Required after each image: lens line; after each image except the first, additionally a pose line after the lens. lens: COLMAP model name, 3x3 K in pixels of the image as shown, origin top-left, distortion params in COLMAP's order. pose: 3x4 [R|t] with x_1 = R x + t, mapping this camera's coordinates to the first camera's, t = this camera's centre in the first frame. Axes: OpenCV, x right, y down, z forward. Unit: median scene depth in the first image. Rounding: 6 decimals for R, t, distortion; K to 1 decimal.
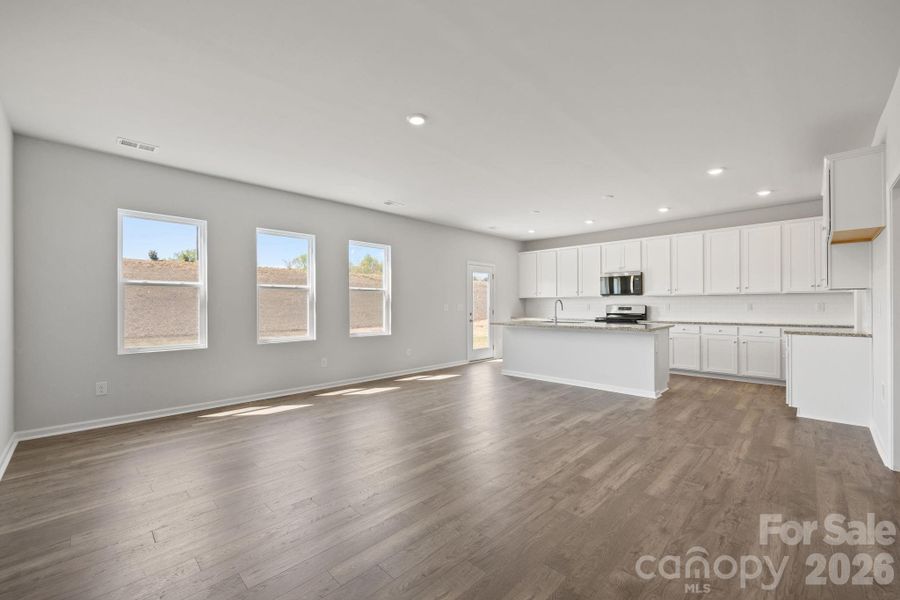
lens RADIAL K [[366.6, 0, 441.9], [0, 366.6, 307.4], [0, 0, 1]] dist [-0.011407, -0.000305]
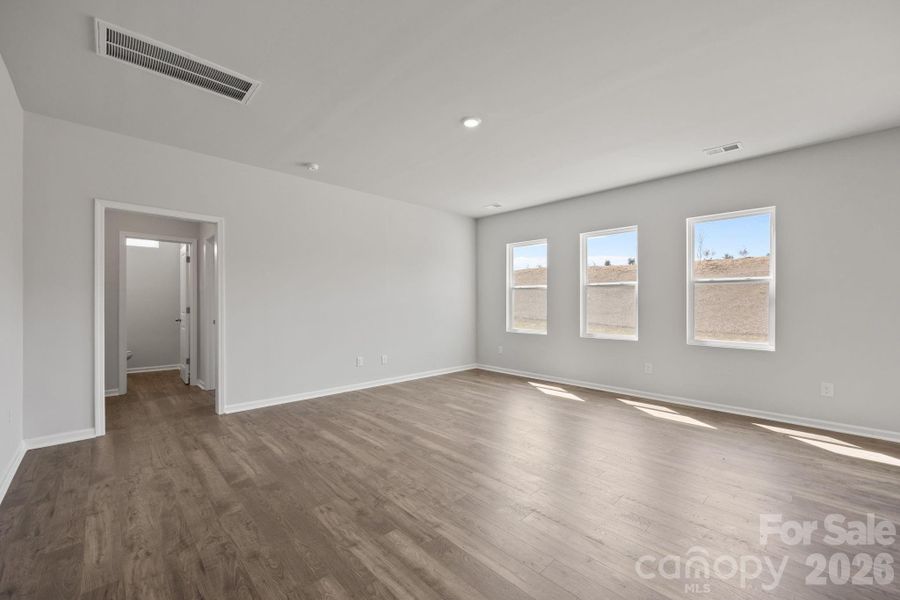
lens RADIAL K [[366.6, 0, 455.2], [0, 366.6, 301.9], [0, 0, 1]] dist [-0.011407, -0.000305]
pose [[-0.006778, 0.004242, -0.999968, 0.470372], [-0.011966, 0.999919, 0.004323, -0.004153], [0.999905, 0.011995, -0.006726, 0.469312]]
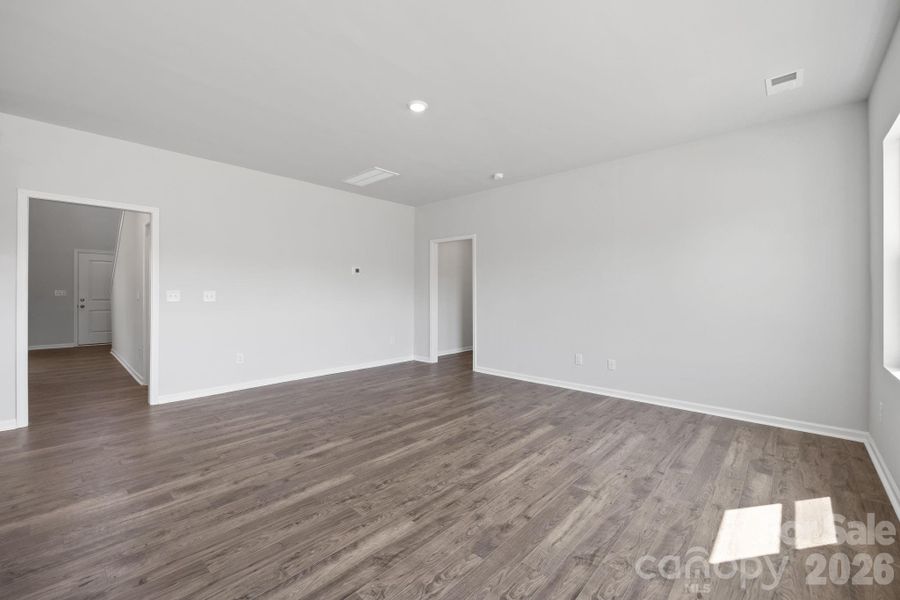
lens RADIAL K [[366.6, 0, 446.5], [0, 366.6, 292.4], [0, 0, 1]] dist [-0.011407, -0.000305]
pose [[-0.999202, 0.001234, -0.039922, -0.052628], [0.000898, 0.999964, 0.008418, -0.006244], [0.039931, 0.008376, -0.999167, 0.977178]]
